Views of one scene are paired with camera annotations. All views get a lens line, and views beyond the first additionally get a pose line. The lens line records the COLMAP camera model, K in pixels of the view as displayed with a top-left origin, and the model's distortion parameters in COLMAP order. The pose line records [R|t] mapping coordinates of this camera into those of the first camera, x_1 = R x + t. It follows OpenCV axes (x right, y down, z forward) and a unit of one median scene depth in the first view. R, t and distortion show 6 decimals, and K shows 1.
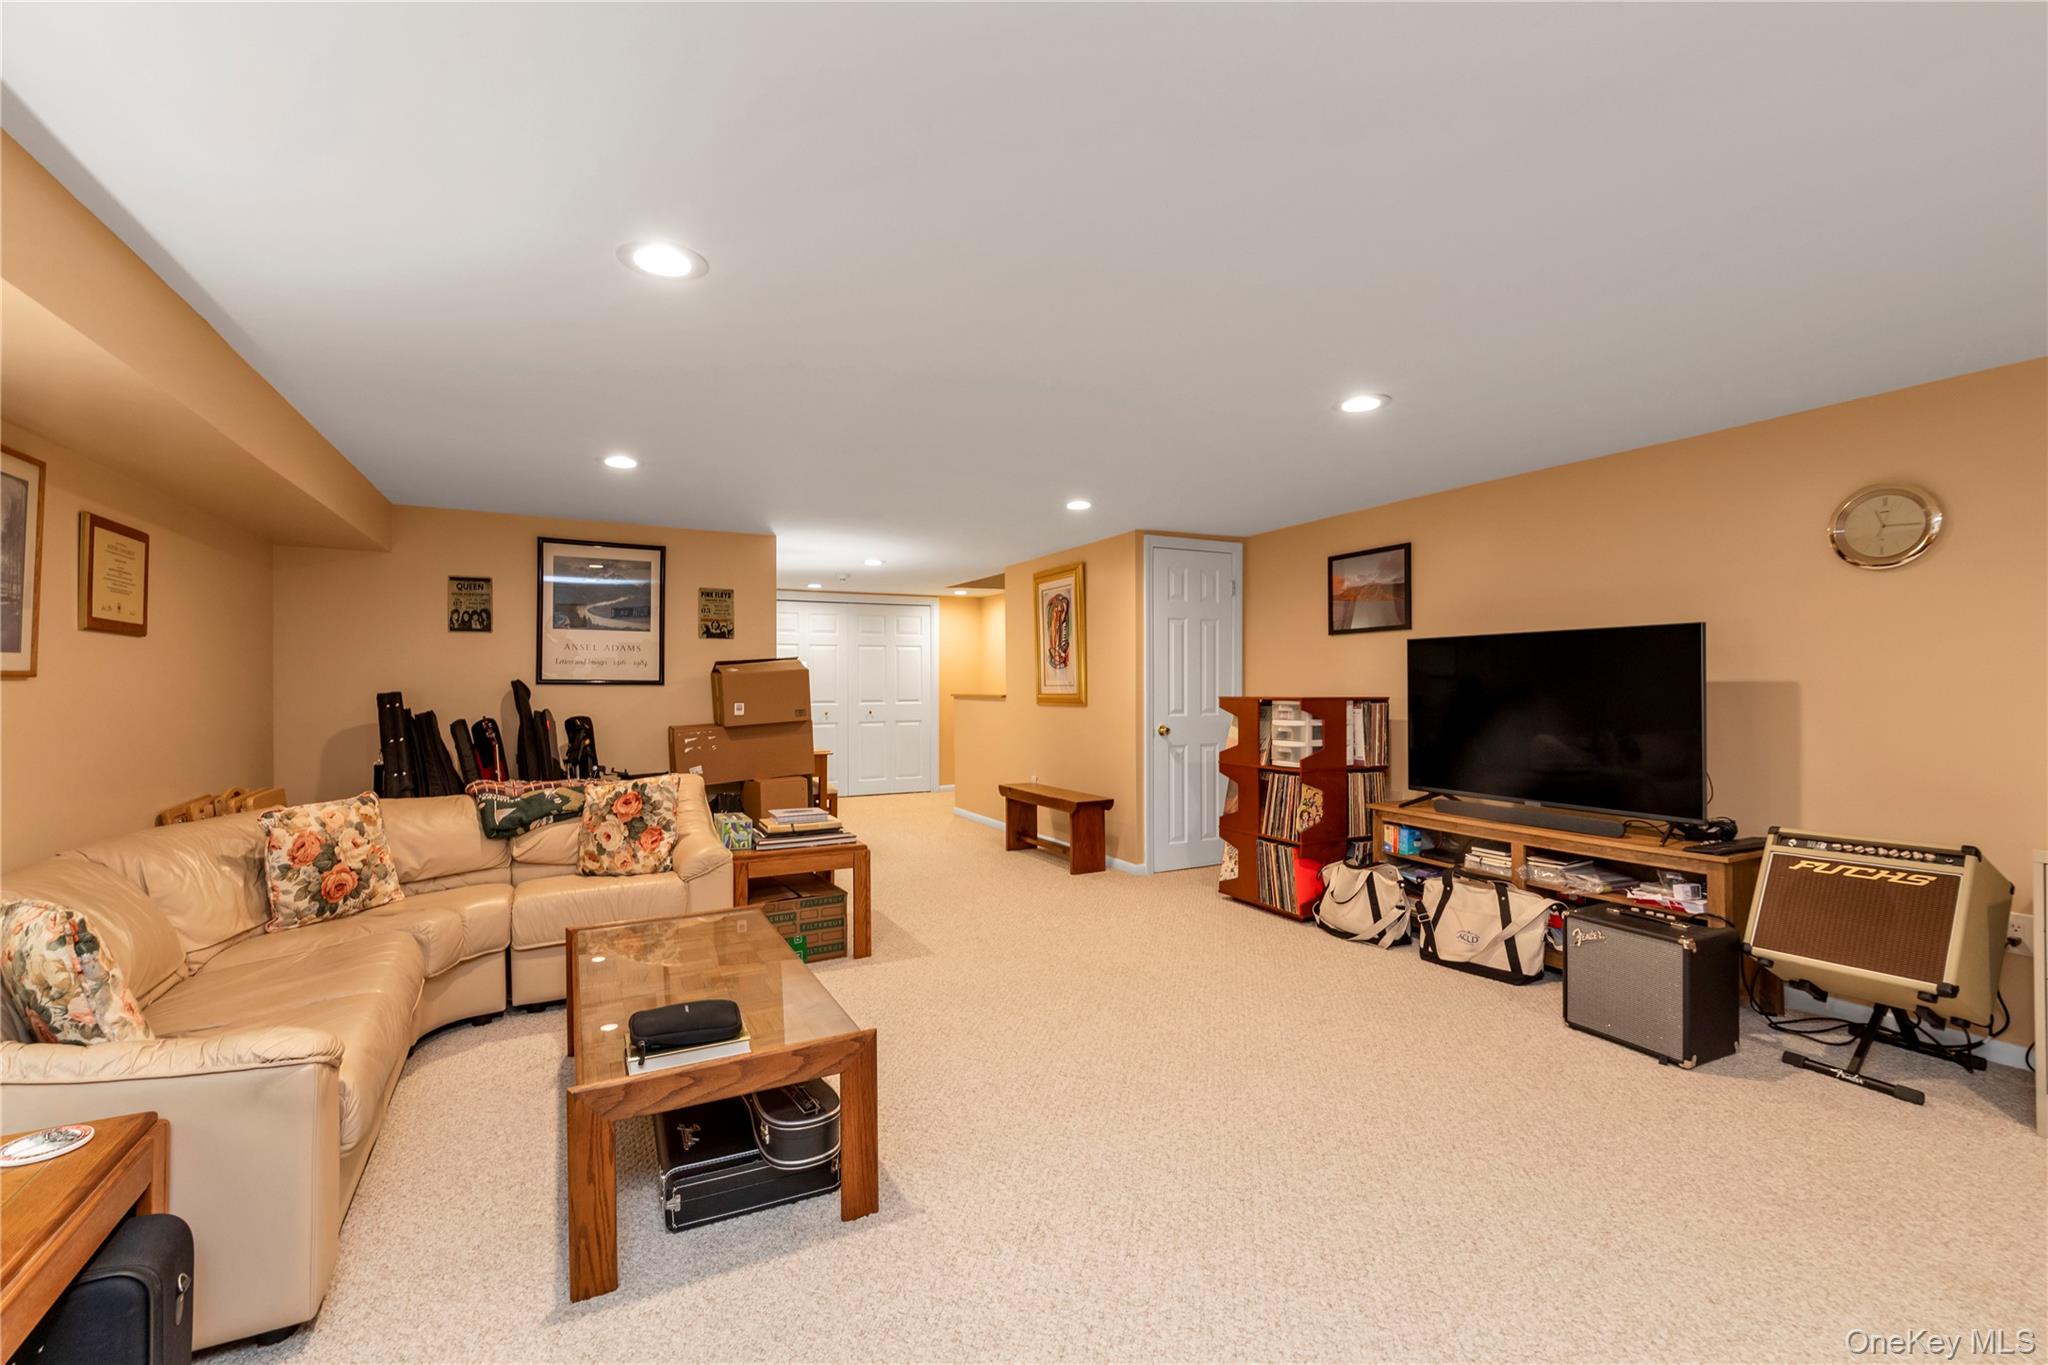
lens RADIAL K [[890.2, 0, 1024.0], [0, 890.2, 682.5], [0, 0, 1]] dist [0.005081, -0.000078]
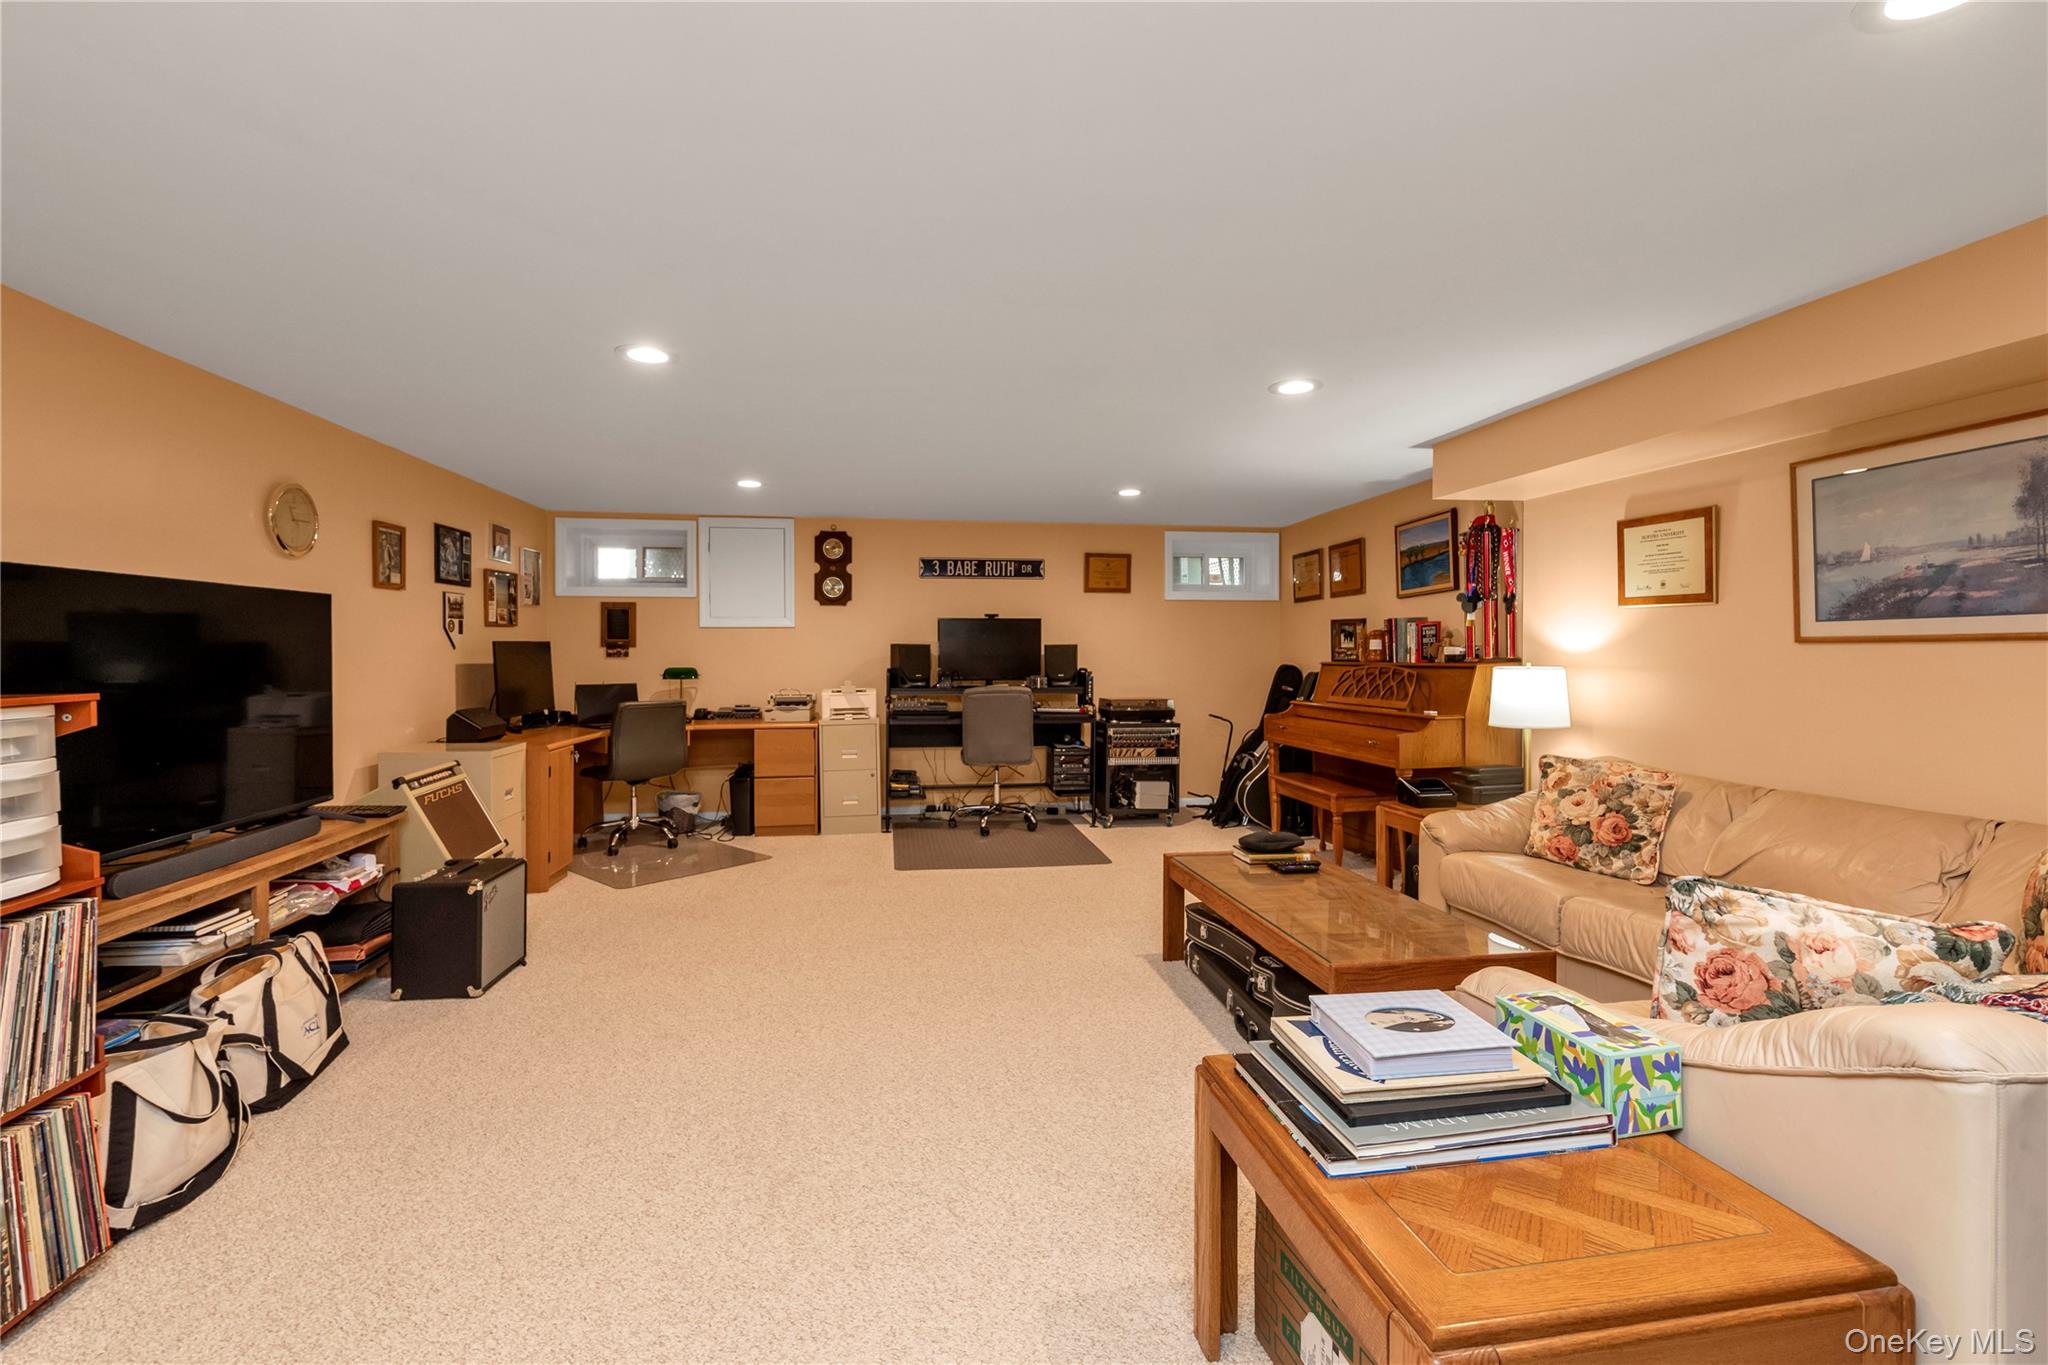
lens RADIAL K [[890.2, 0, 1024.0], [0, 890.2, 682.5], [0, 0, 1]] dist [0.005081, -0.000078]
pose [[-0.952132, -0.004021, 0.305661, -0.212096], [0.006907, 0.999375, 0.034664, 0.000365], [-0.305610, 0.035116, -0.951509, 1.318489]]
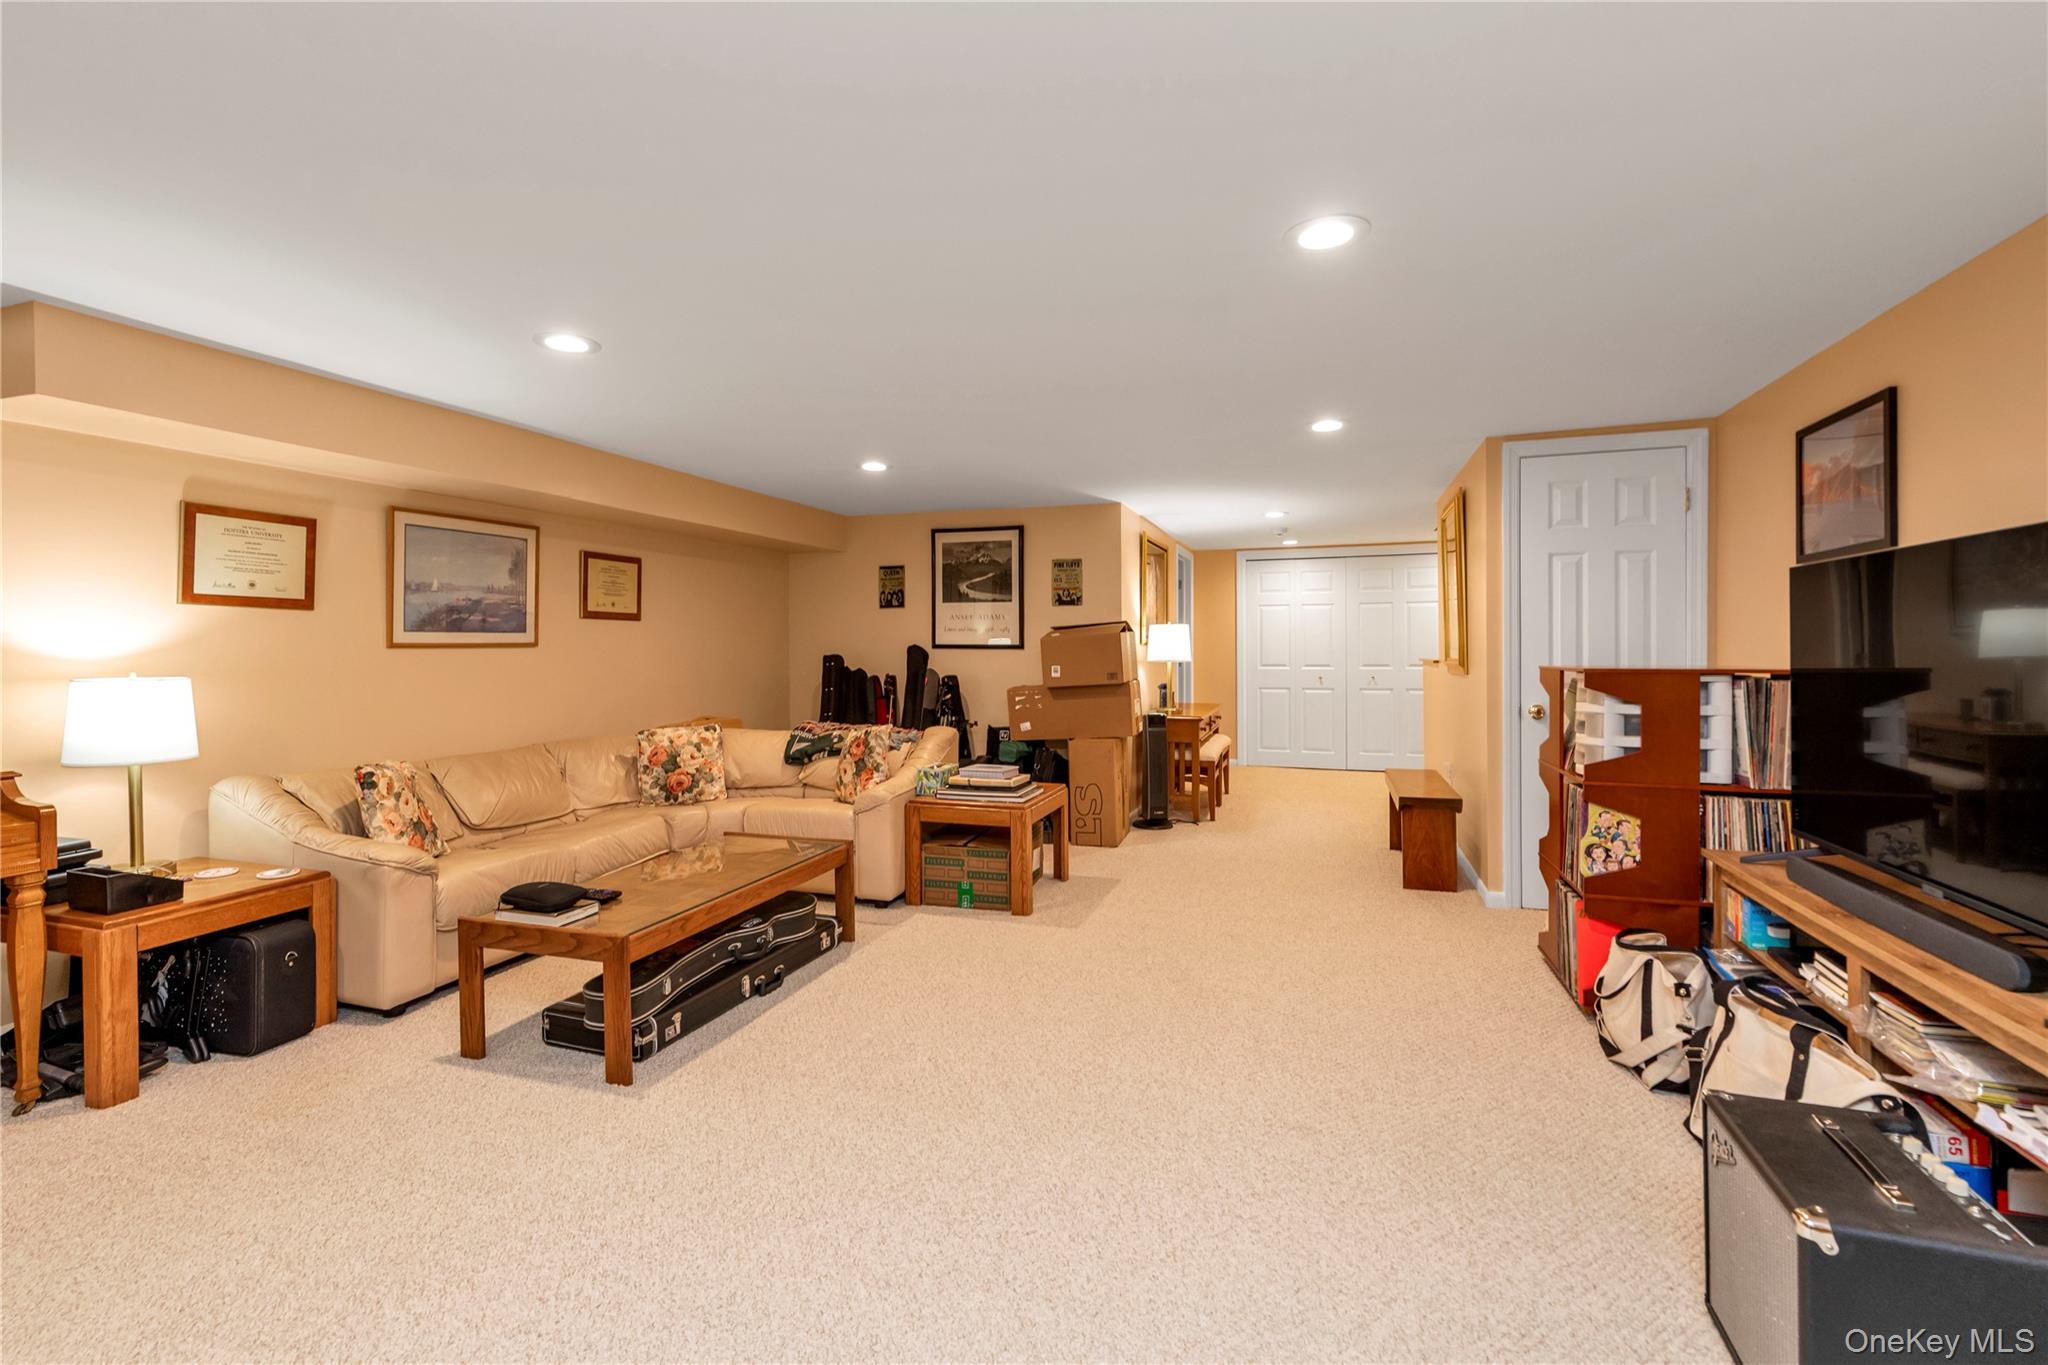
lens RADIAL K [[908.6, 0, 1025.9], [0, 908.6, 655.7], [0, 0, 1]] dist [0.000677, 0.000117]
pose [[0.687593, 0.005281, -0.726077, 0.540727], [0.004157, 0.999929, 0.011210, -0.001809], [0.726084, -0.010727, 0.687522, 0.268703]]
